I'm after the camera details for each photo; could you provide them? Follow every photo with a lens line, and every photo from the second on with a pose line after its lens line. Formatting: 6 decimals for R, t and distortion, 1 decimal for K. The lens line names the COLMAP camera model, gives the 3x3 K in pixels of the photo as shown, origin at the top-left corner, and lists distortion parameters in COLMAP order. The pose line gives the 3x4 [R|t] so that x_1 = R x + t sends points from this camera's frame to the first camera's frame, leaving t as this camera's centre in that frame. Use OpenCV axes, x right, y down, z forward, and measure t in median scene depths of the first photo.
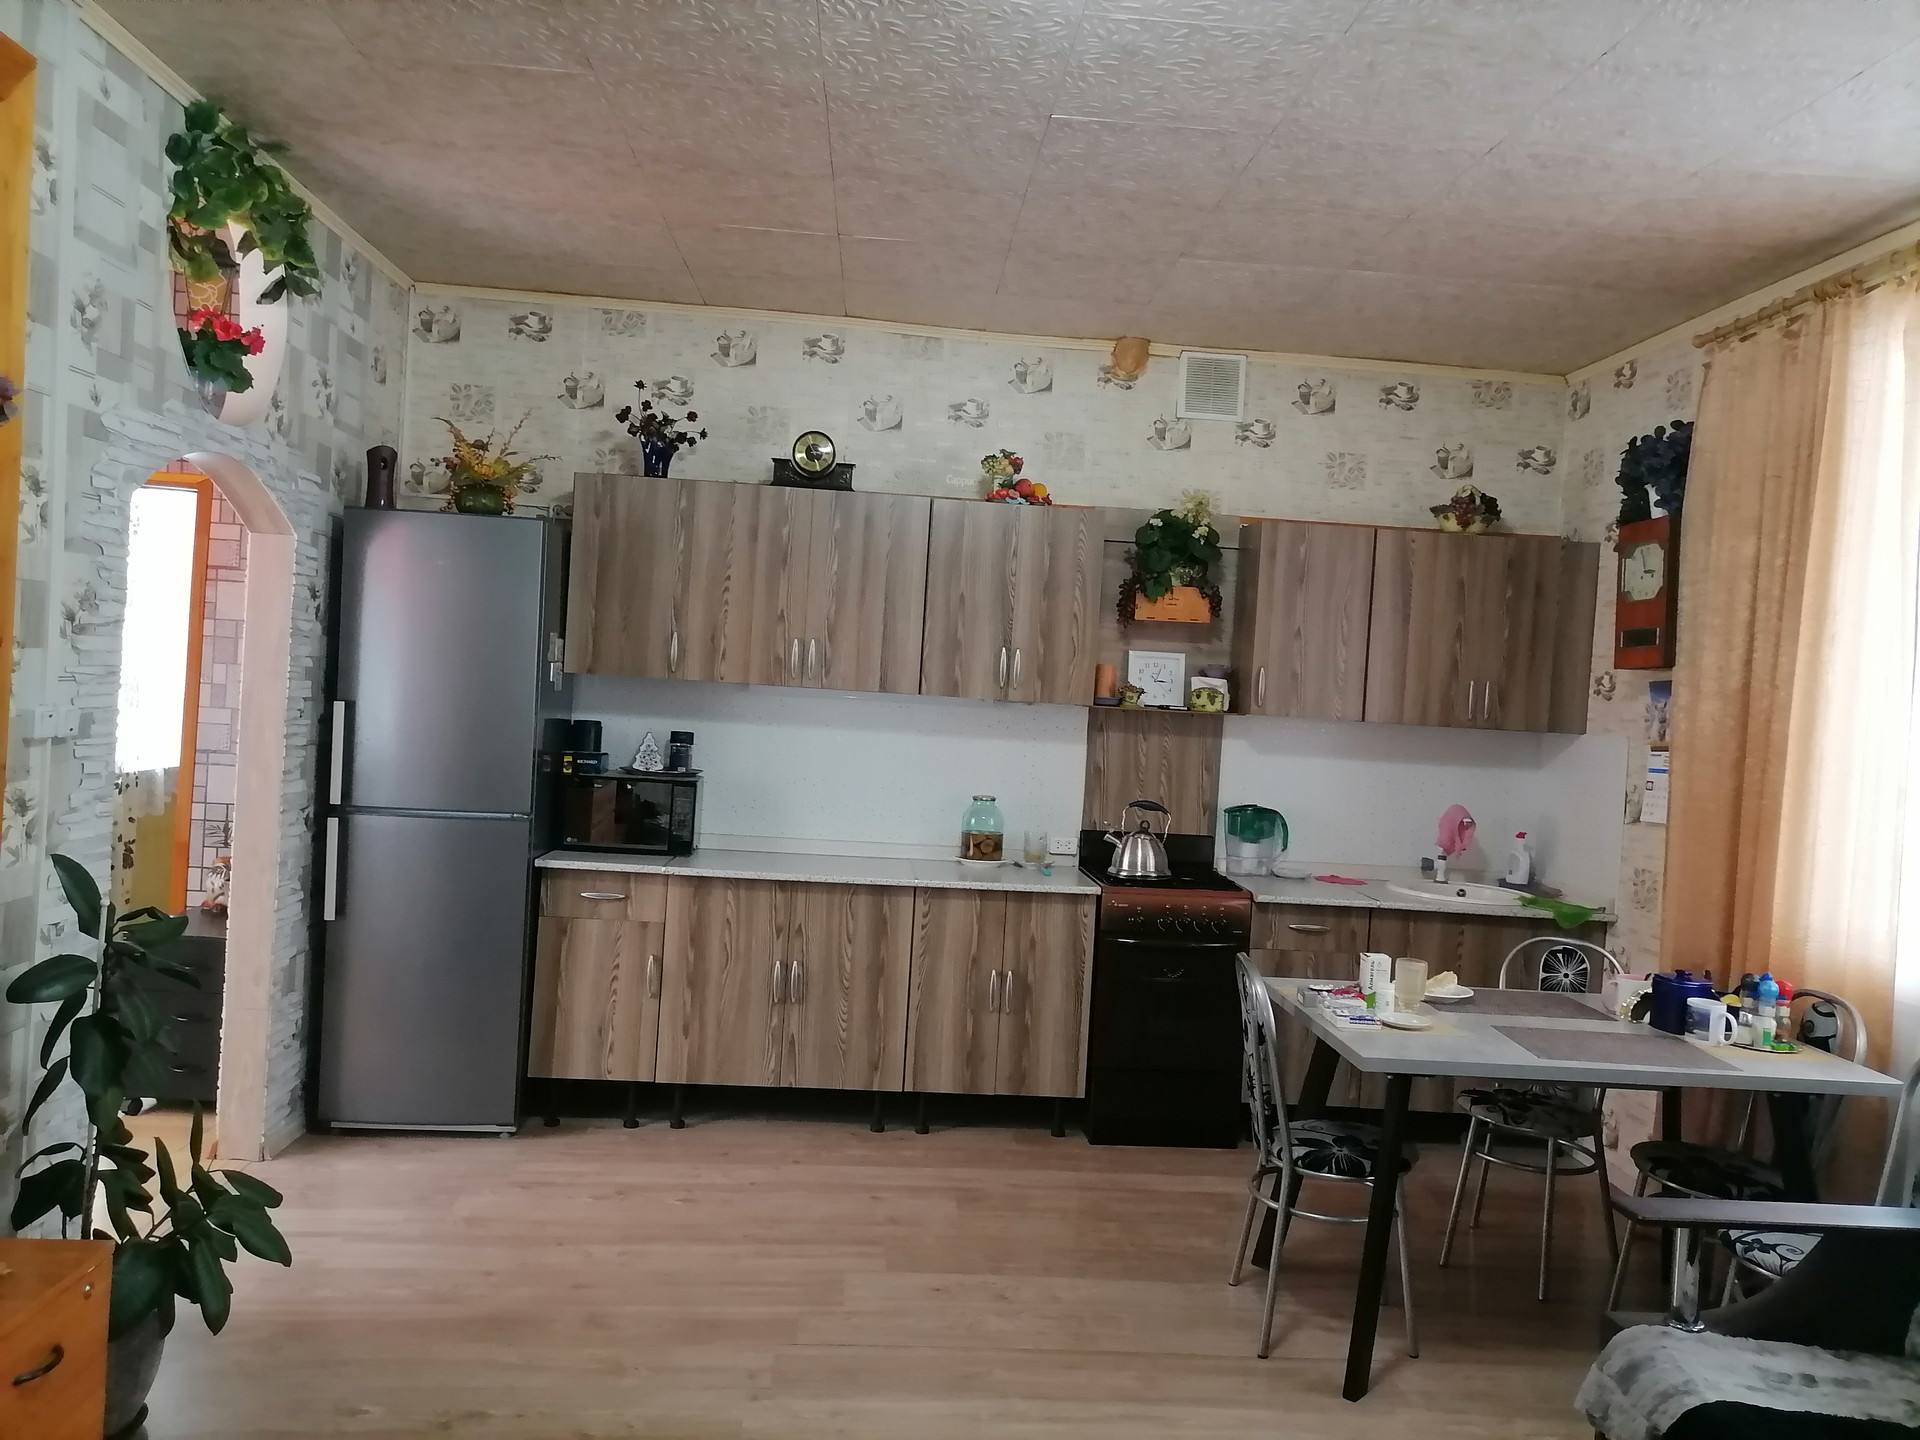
lens RADIAL K [[1456.6, 0, 961.3], [0, 1456.6, 701.9], [0, 0, 1]] dist [0.038218, -0.007792]
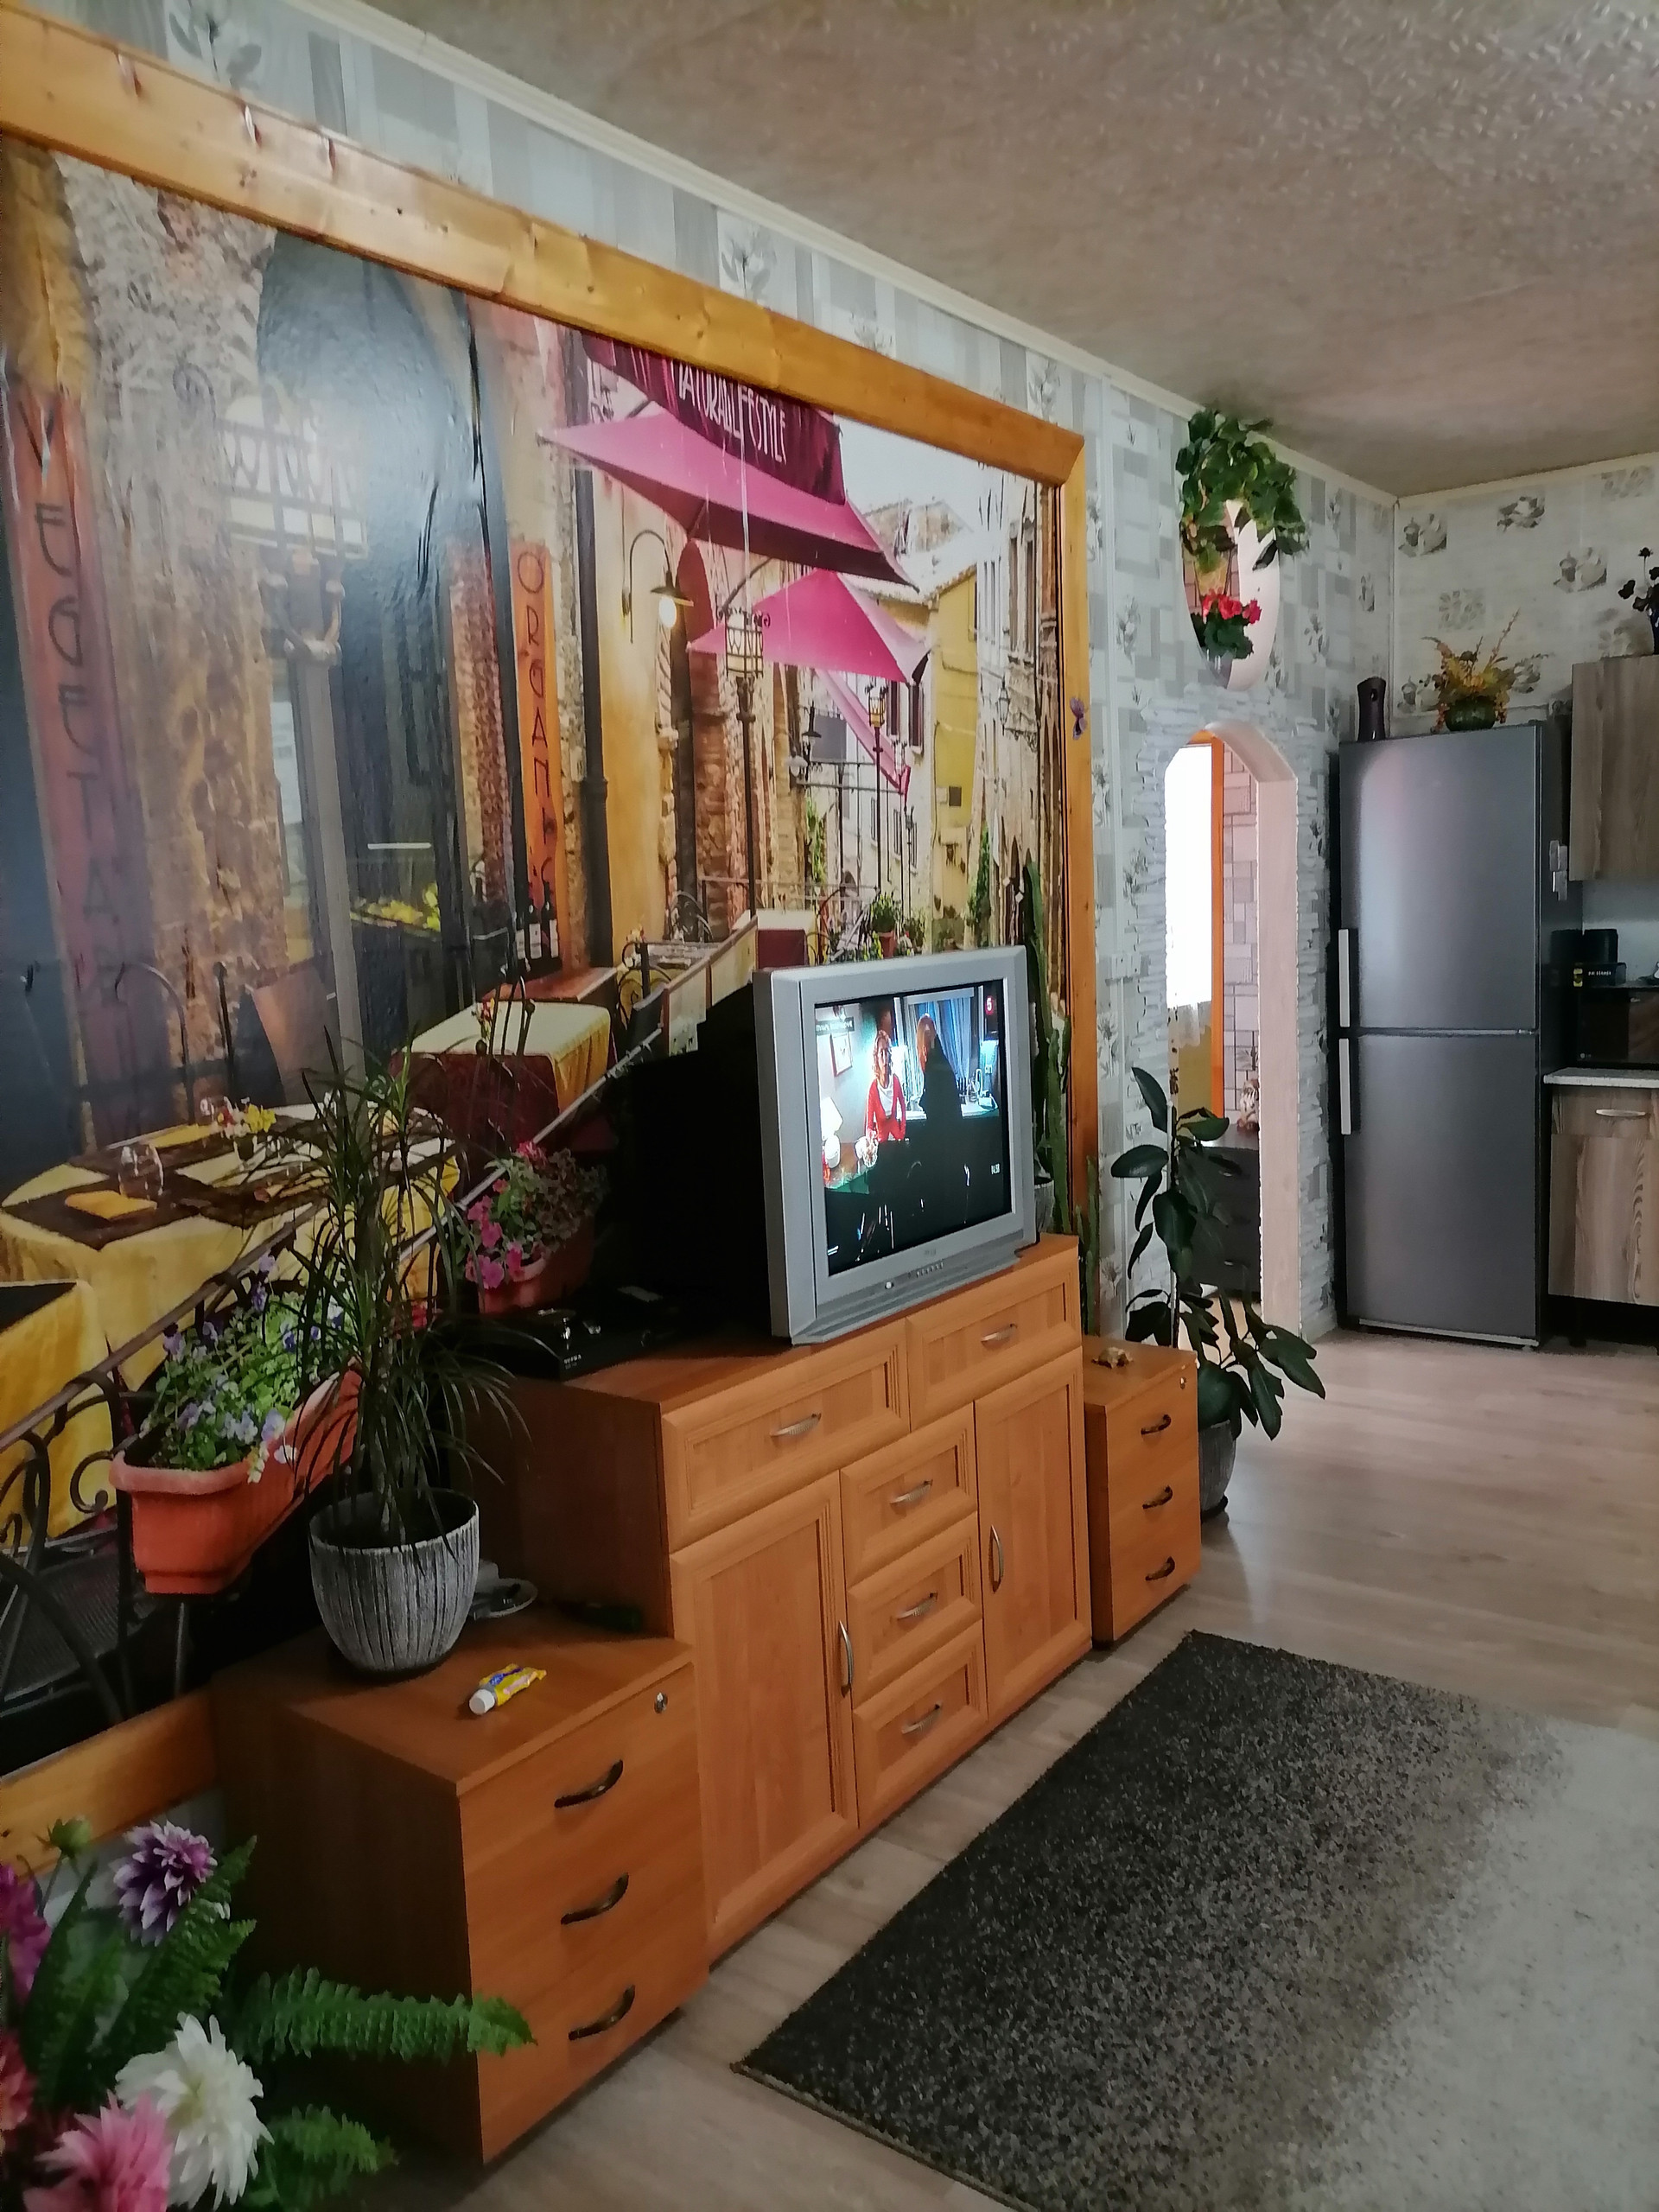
lens RADIAL K [[1675.2, 0, 829.5], [0, 1675.2, 1106.0], [0, 0, 1]] dist [0.065140, -0.106831]
pose [[0.758352, -0.007422, -0.651802, 0.091006], [0.079321, 0.993555, 0.080974, -0.002040], [0.647001, -0.113109, 0.754053, -0.181863]]
